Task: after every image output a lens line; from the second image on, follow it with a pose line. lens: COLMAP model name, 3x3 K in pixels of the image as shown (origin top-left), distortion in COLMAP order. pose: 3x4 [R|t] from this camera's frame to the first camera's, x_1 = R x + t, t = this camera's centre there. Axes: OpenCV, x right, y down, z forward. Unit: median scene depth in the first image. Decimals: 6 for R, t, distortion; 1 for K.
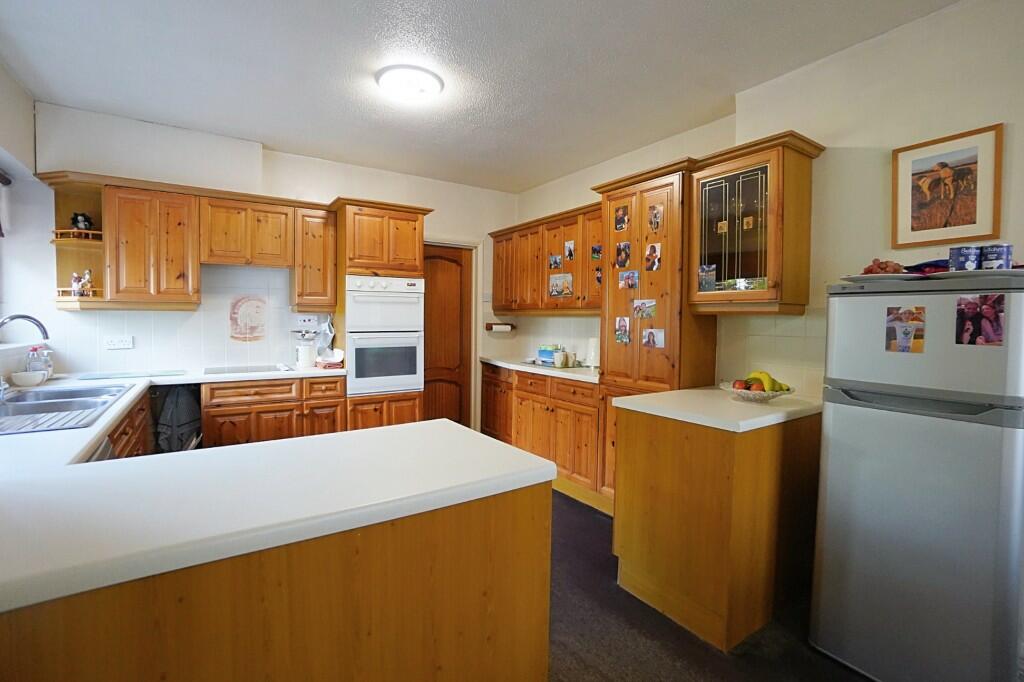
lens RADIAL K [[454.5, 0, 505.2], [0, 454.5, 336.4], [0, 0, 1]] dist [-0.046704, 0.010997]
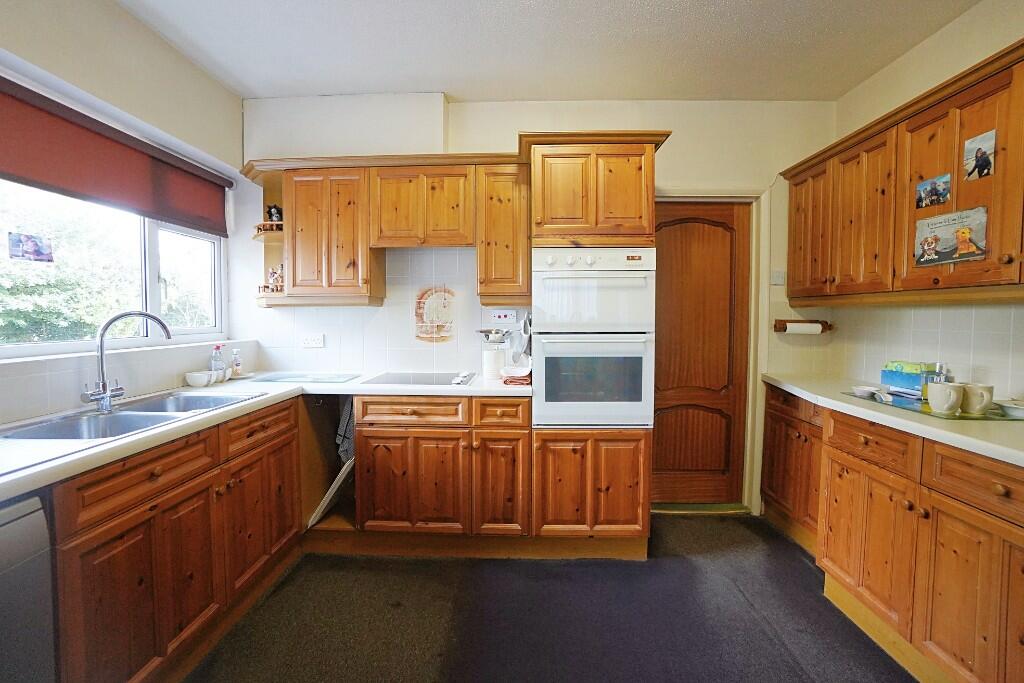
lens RADIAL K [[454.5, 0, 509.2], [0, 454.5, 334.9], [0, 0, 1]] dist [-0.046704, 0.010997]
pose [[0.824893, 0.016264, -0.565055, 0.005863], [-0.014100, 0.999867, 0.008196, -0.011385], [0.565113, 0.001206, 0.825012, 0.395415]]
